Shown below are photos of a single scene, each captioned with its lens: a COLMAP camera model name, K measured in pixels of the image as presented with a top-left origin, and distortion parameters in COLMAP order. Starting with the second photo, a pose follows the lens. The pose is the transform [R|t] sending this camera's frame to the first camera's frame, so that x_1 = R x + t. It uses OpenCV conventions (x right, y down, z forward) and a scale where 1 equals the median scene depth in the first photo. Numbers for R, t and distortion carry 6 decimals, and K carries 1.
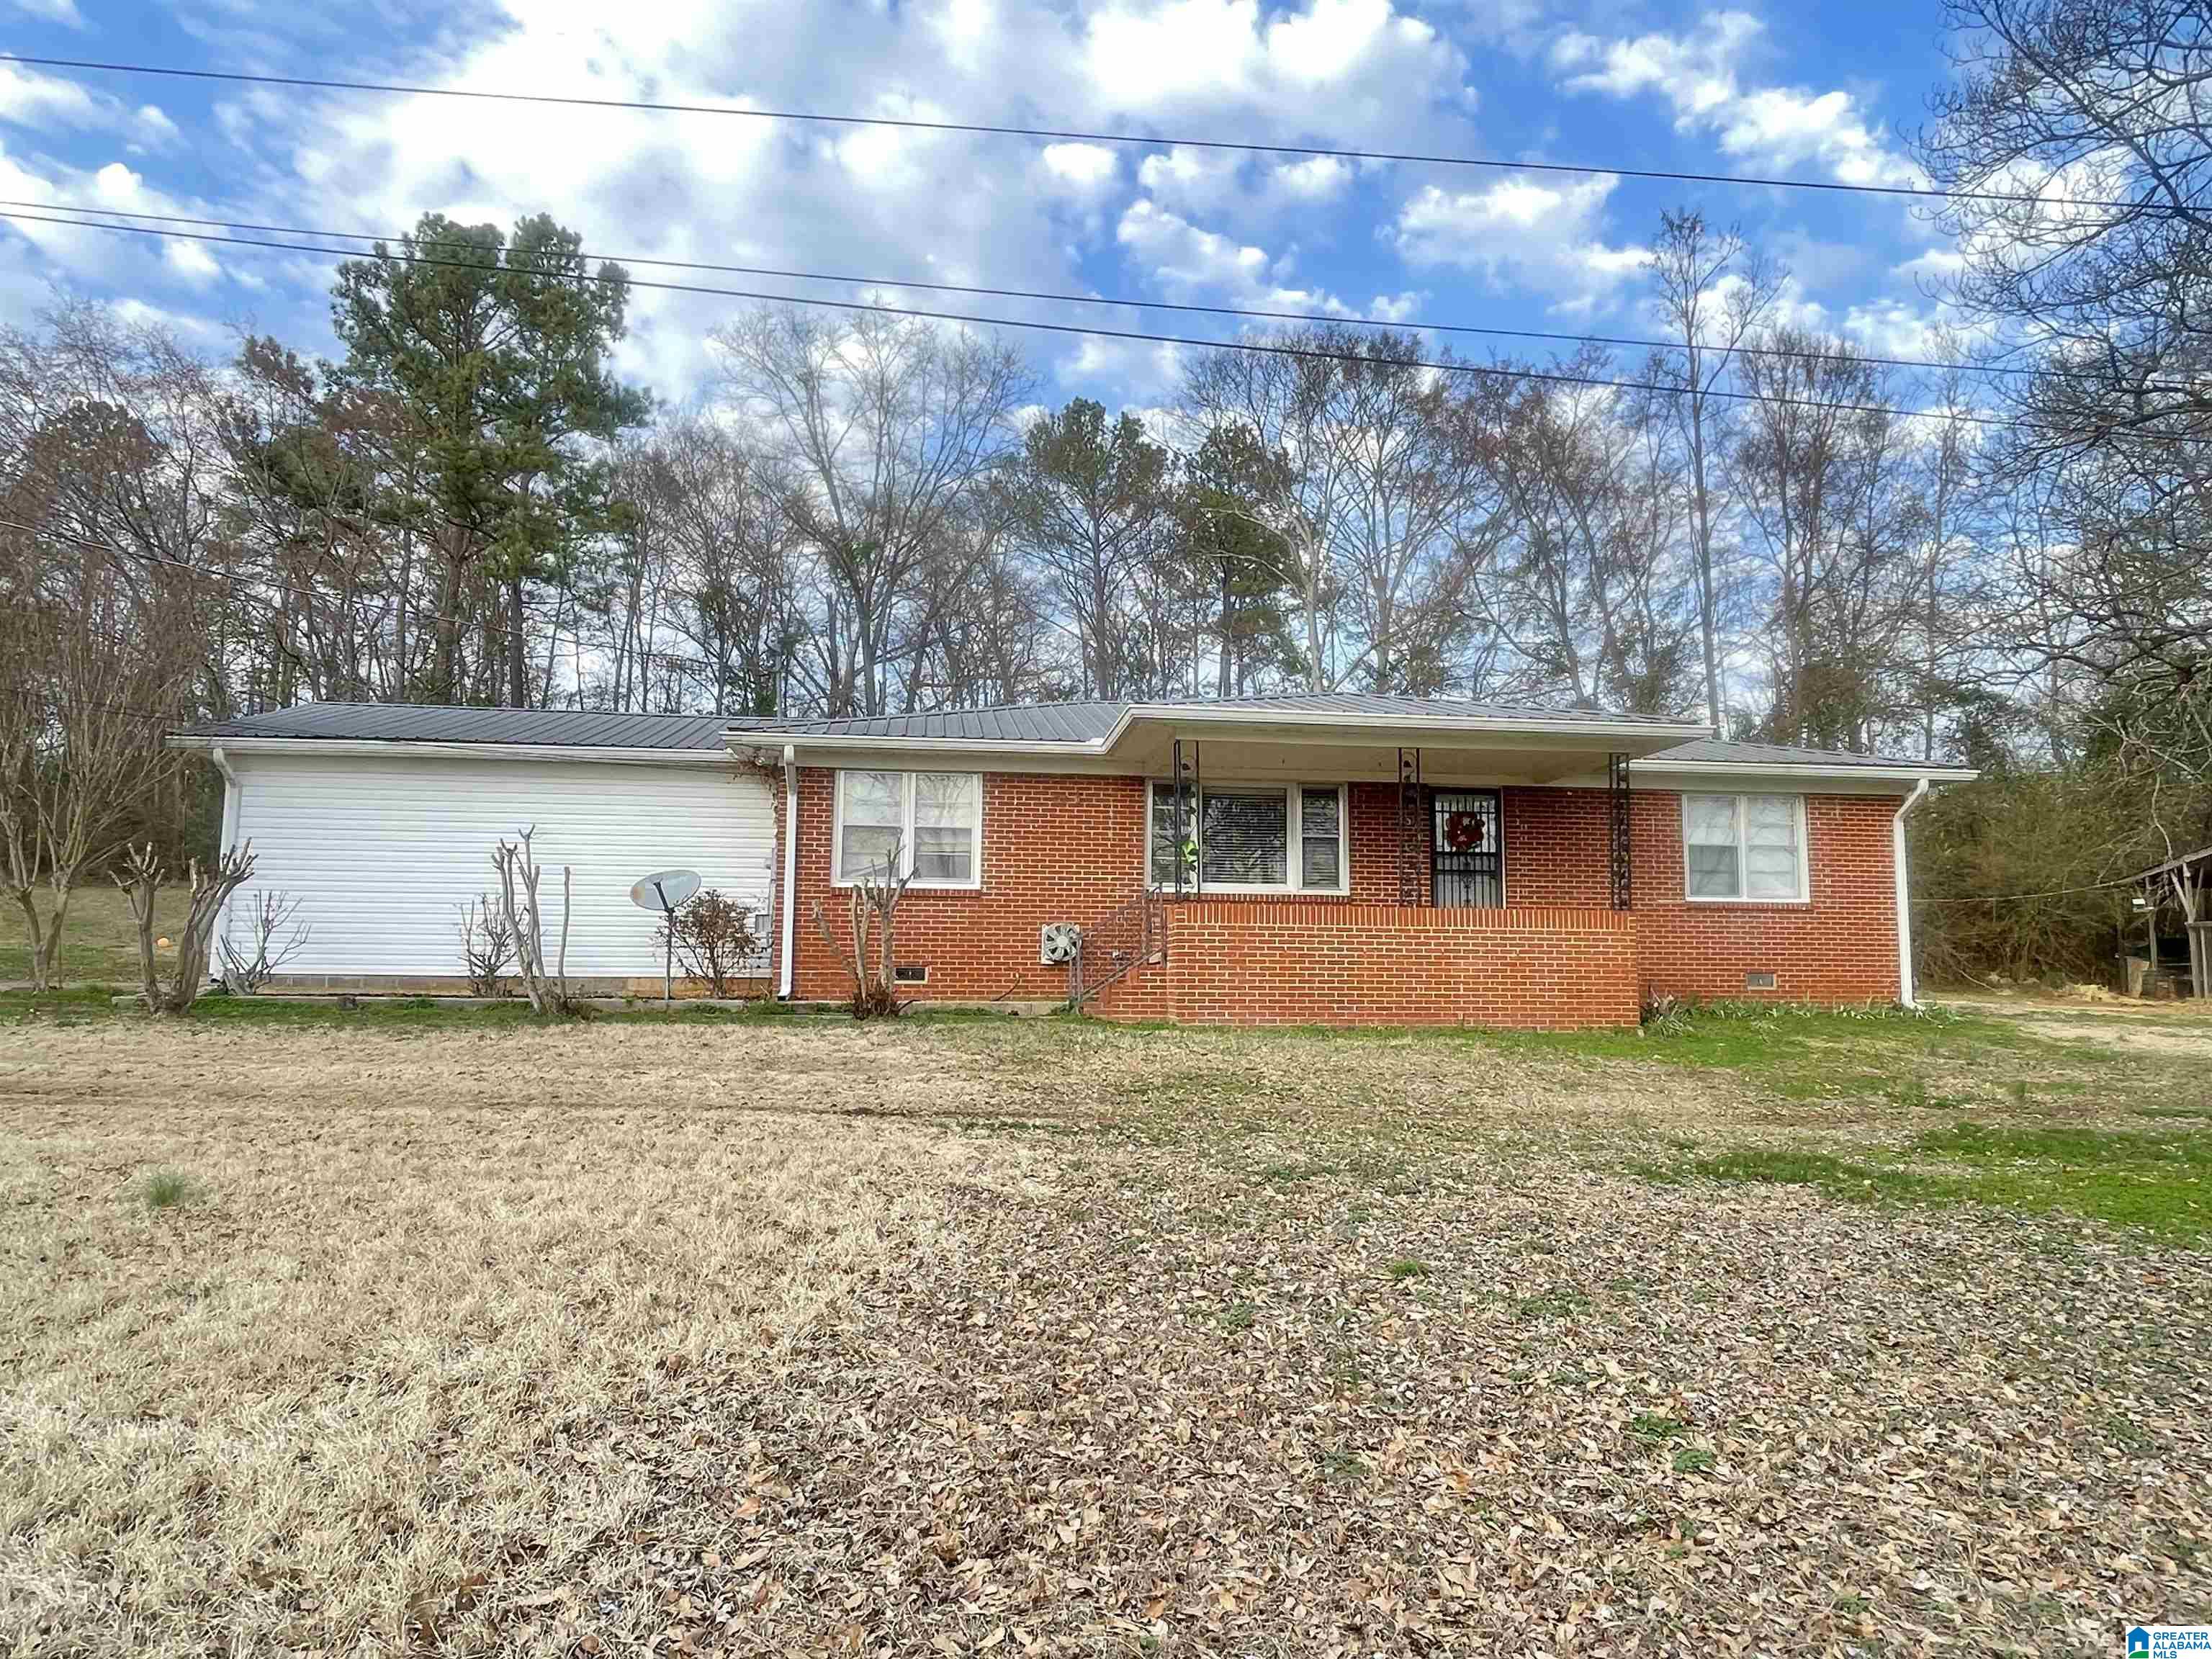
lens RADIAL K [[1363.4, 0, 1104.8], [0, 1363.4, 832.9], [0, 0, 1]] dist [0.000077, -0.008895]
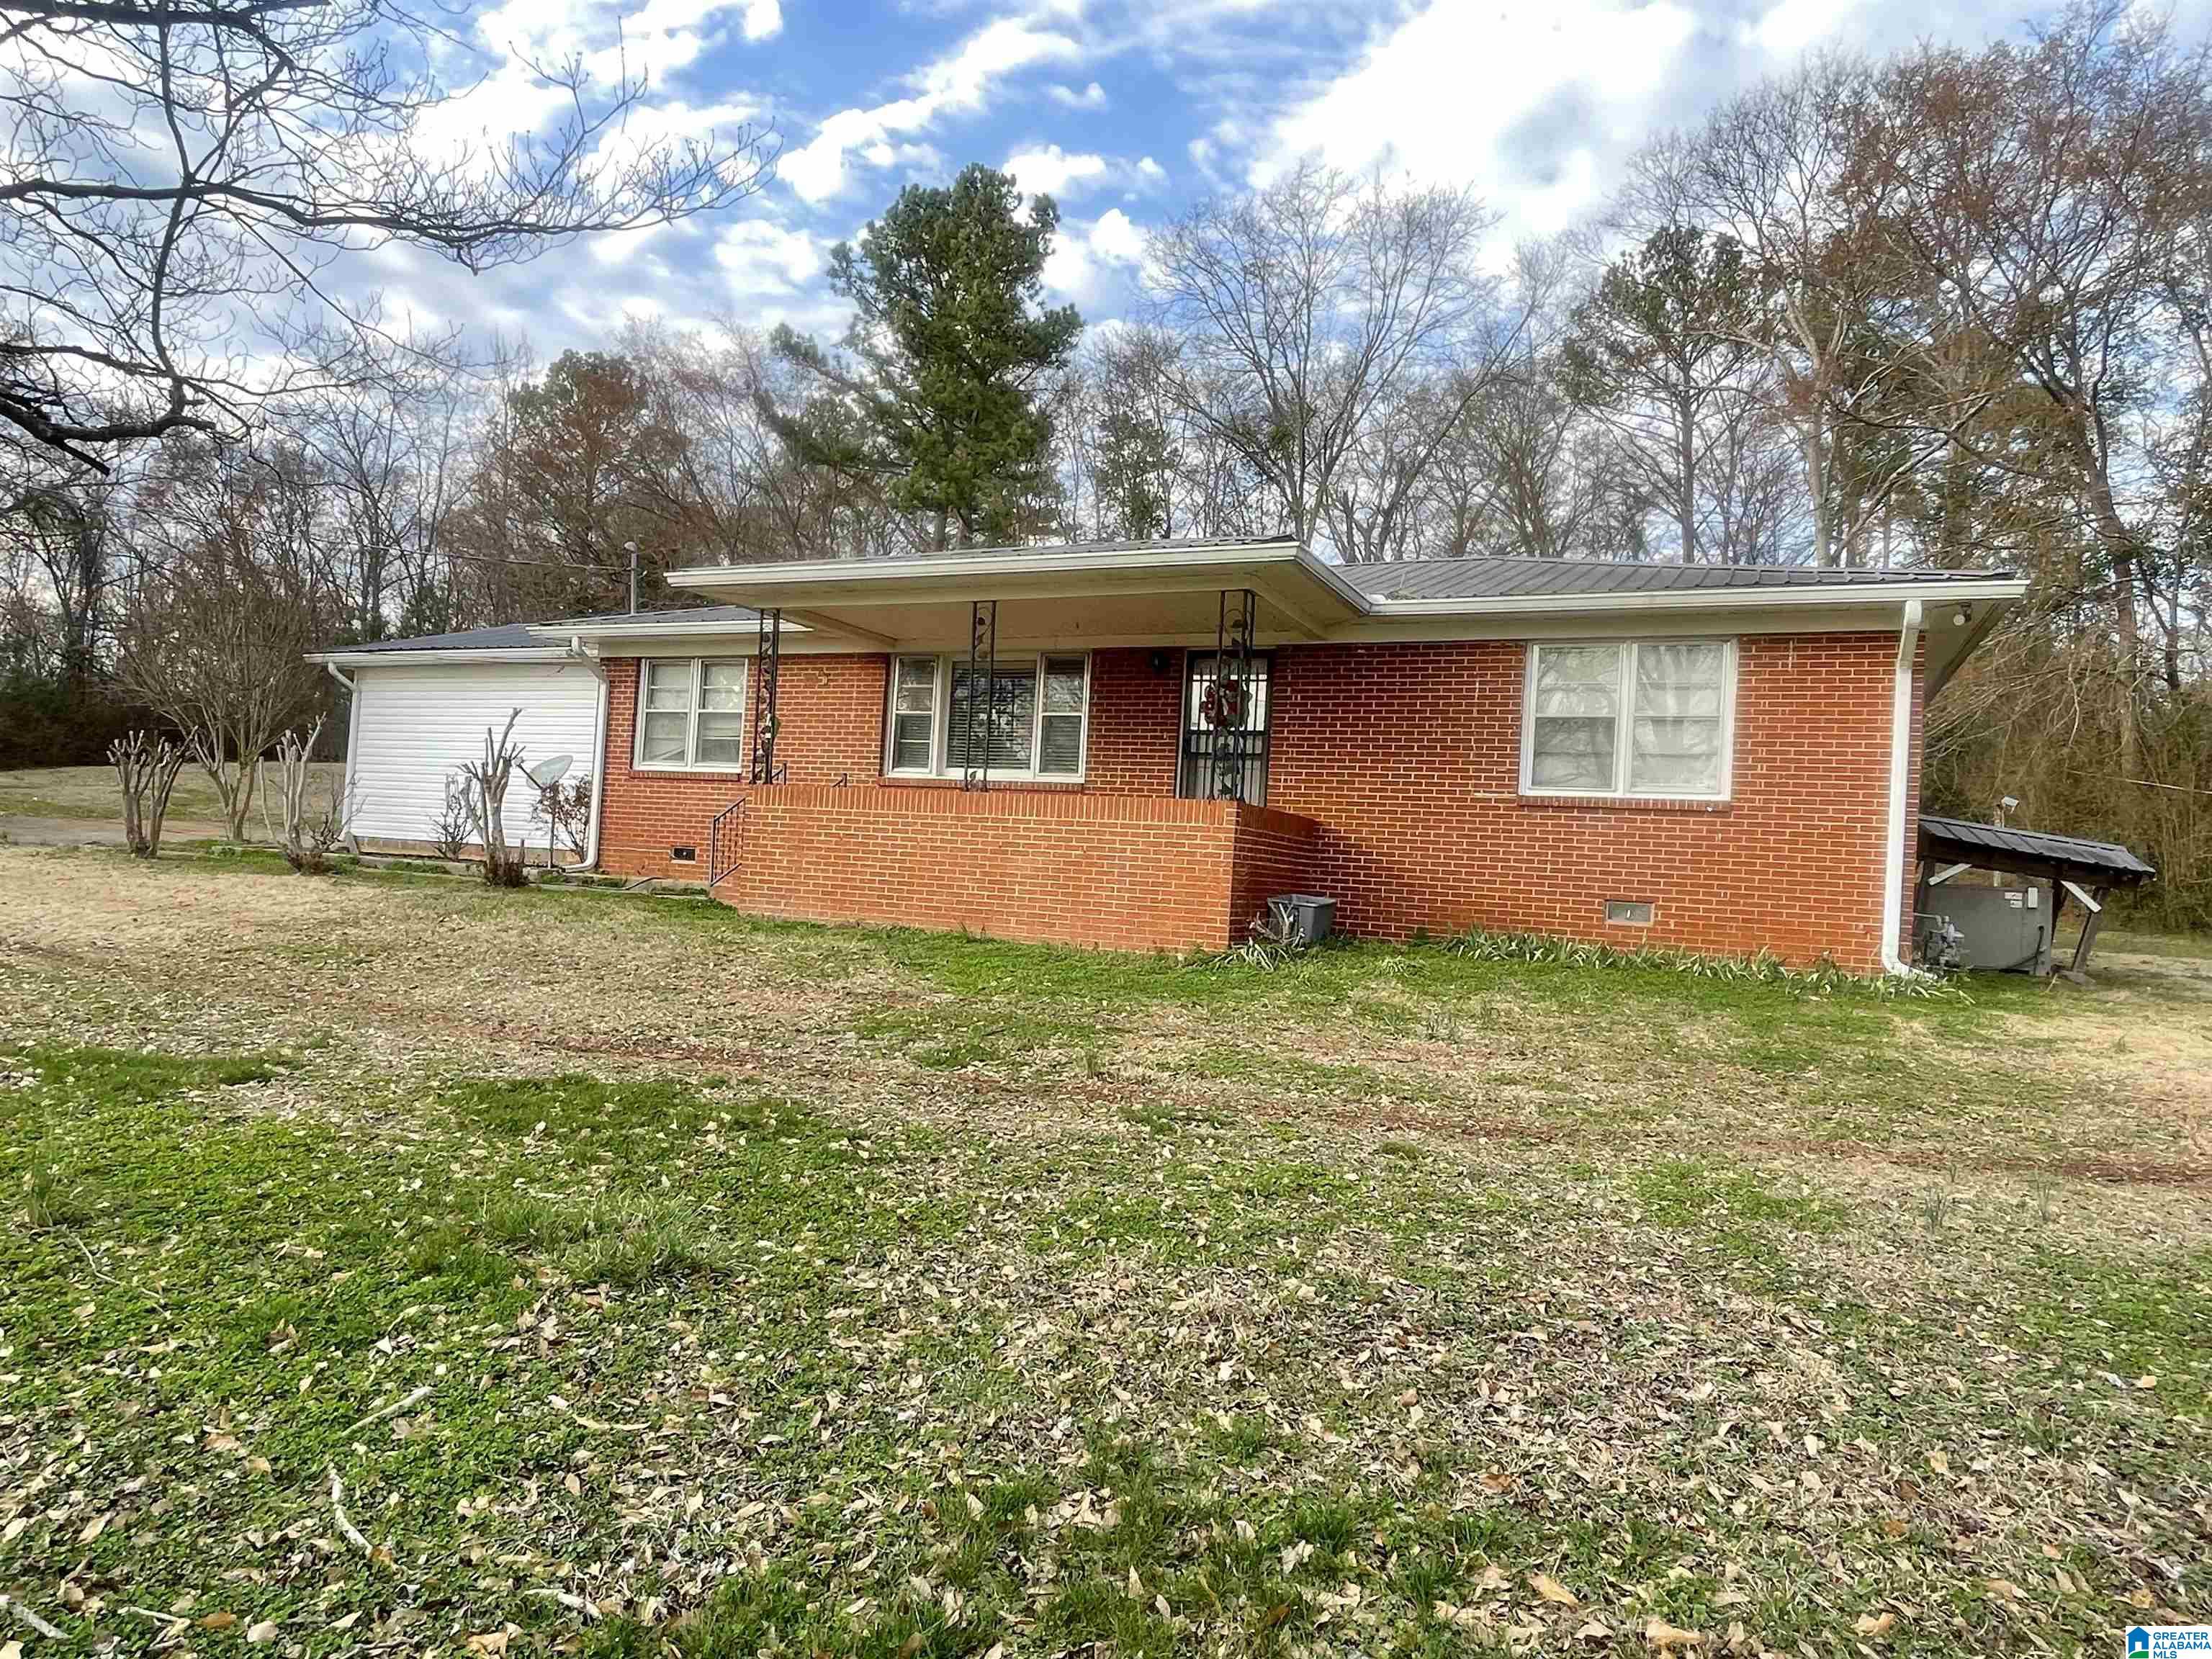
lens RADIAL K [[1363.4, 0, 1097.3], [0, 1363.4, 826.6], [0, 0, 1]] dist [0.000077, -0.008895]
pose [[0.836392, 0.024630, -0.547578, 0.652198], [0.007422, 0.998389, 0.056244, 0.025439], [0.548081, -0.051106, 0.834862, 0.291563]]
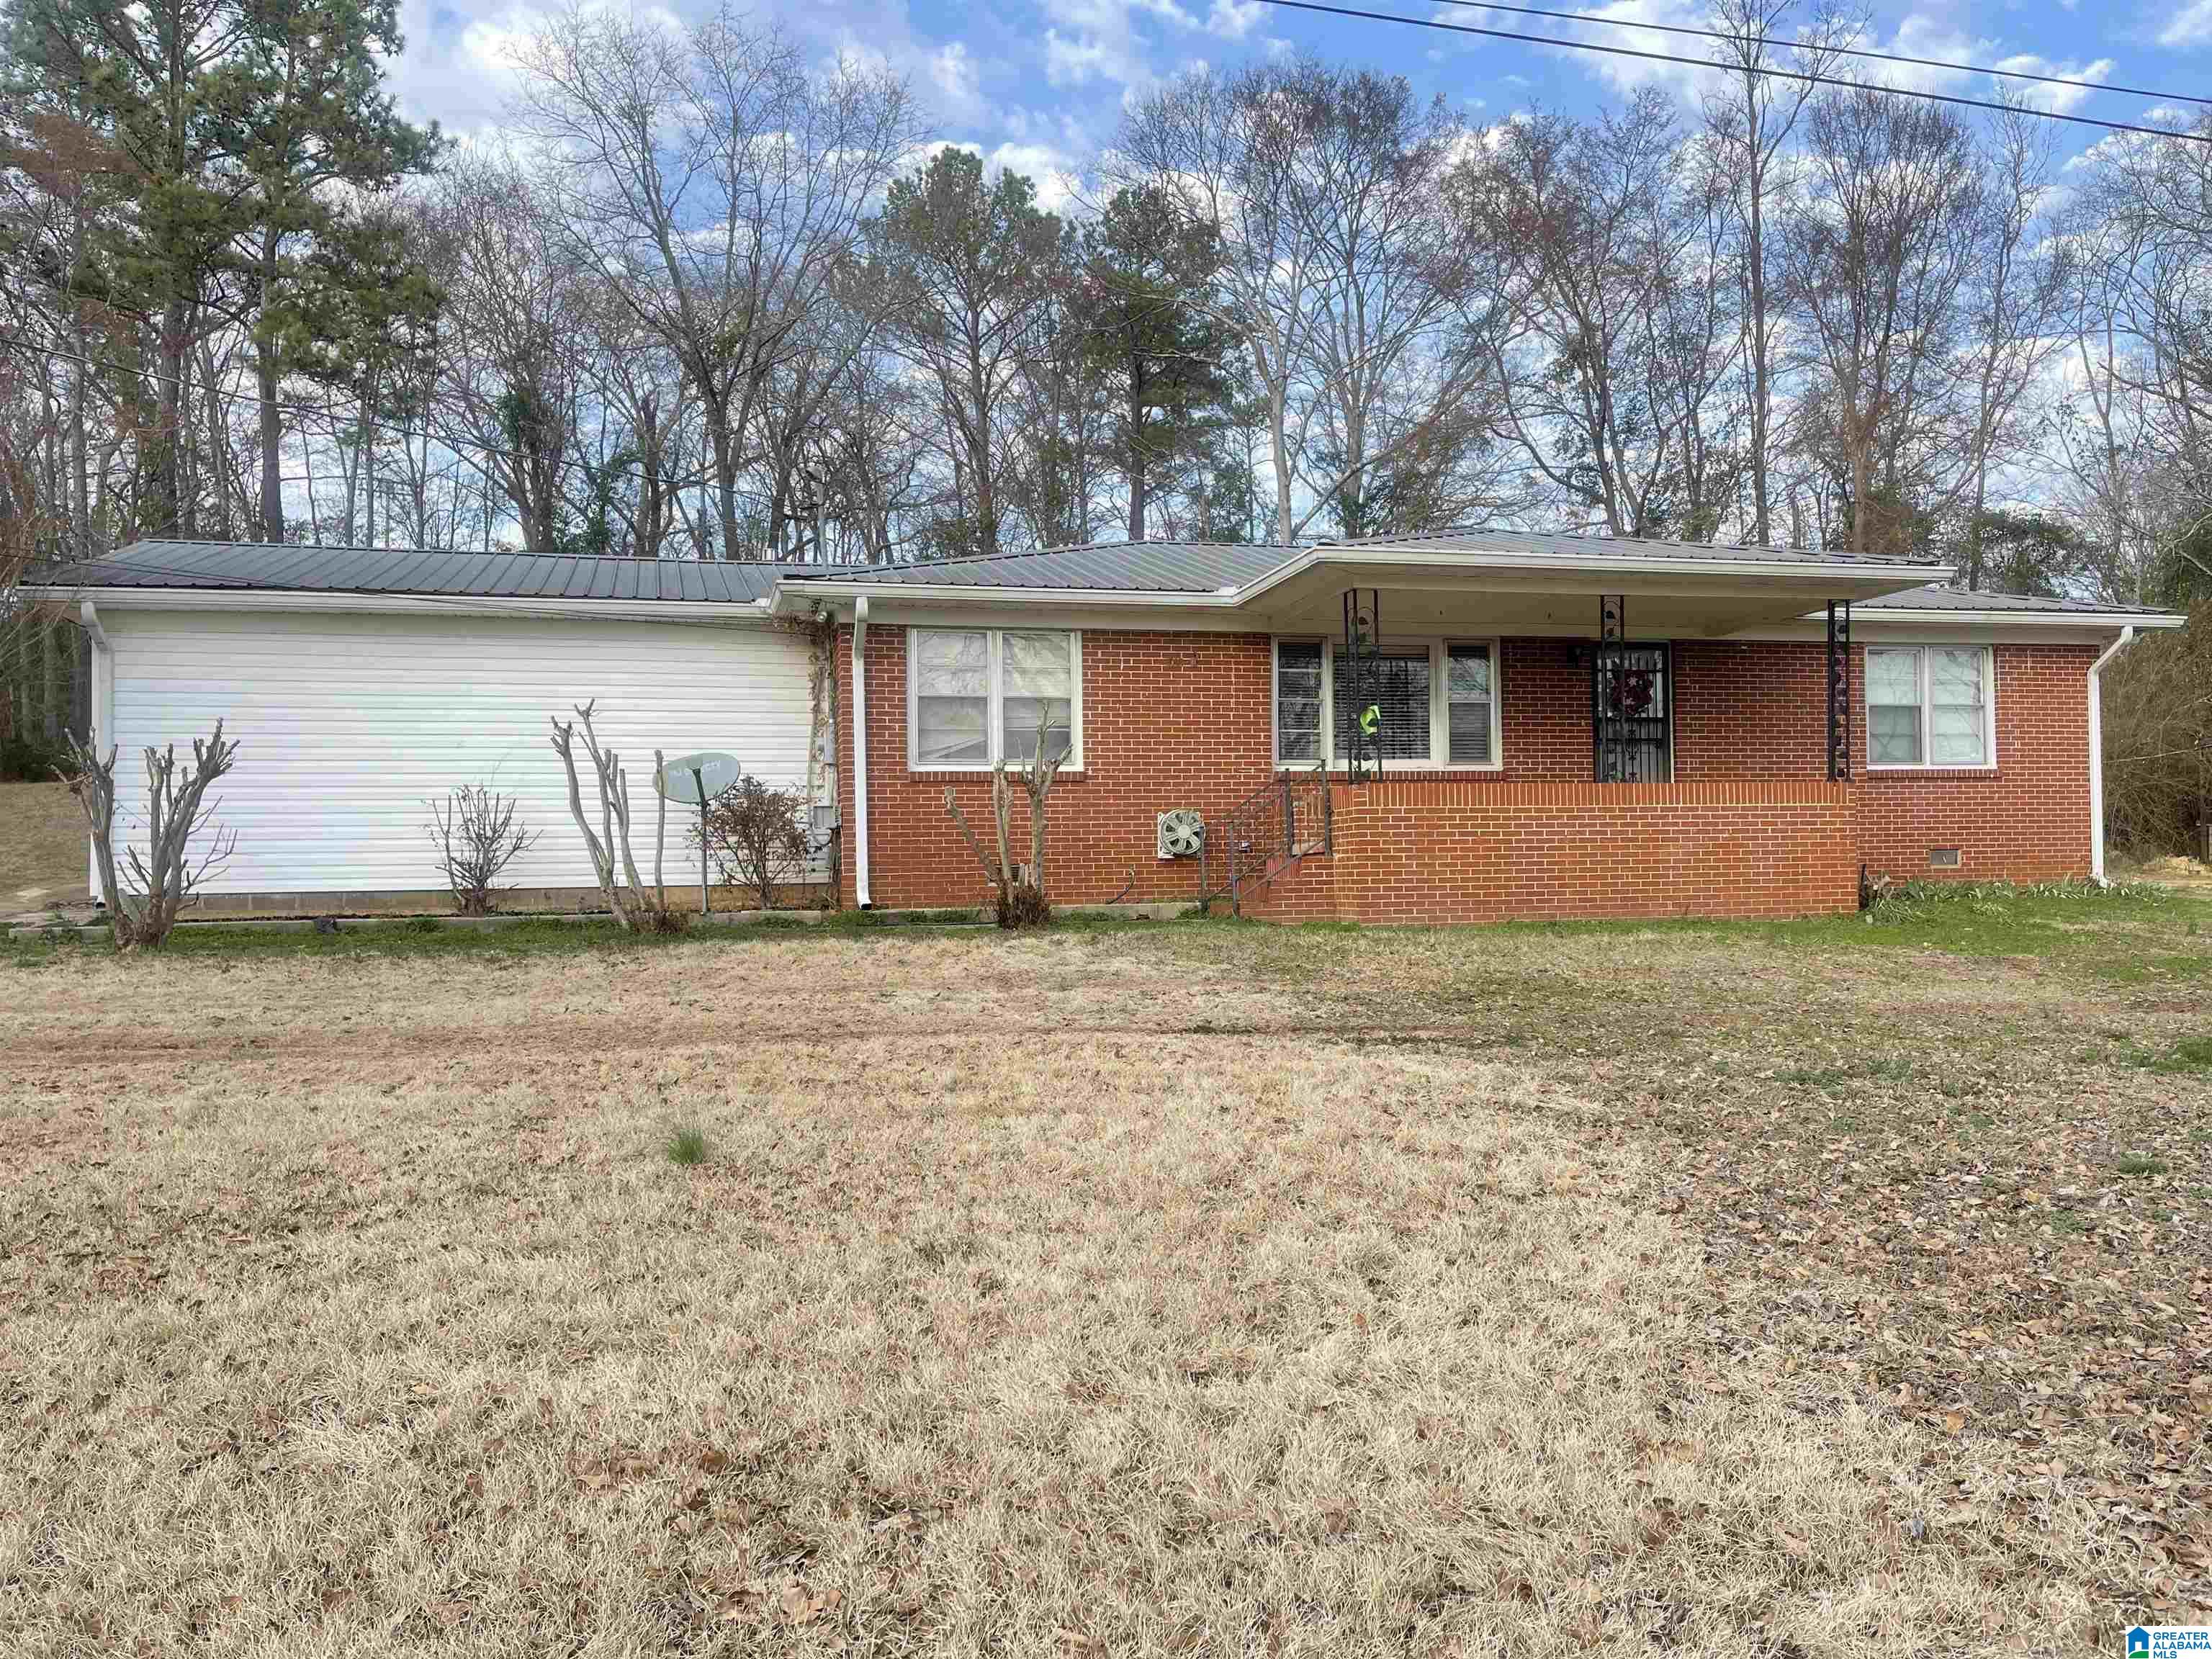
lens RADIAL K [[1662.8, 0, 1105.1], [0, 1662.8, 843.6], [0, 0, 1]] dist [0.031992, -0.027426]
pose [[0.993324, -0.022663, 0.113108, -0.187042], [0.012821, 0.996126, 0.086996, -0.002510], [-0.114641, -0.084966, 0.989767, -0.009183]]
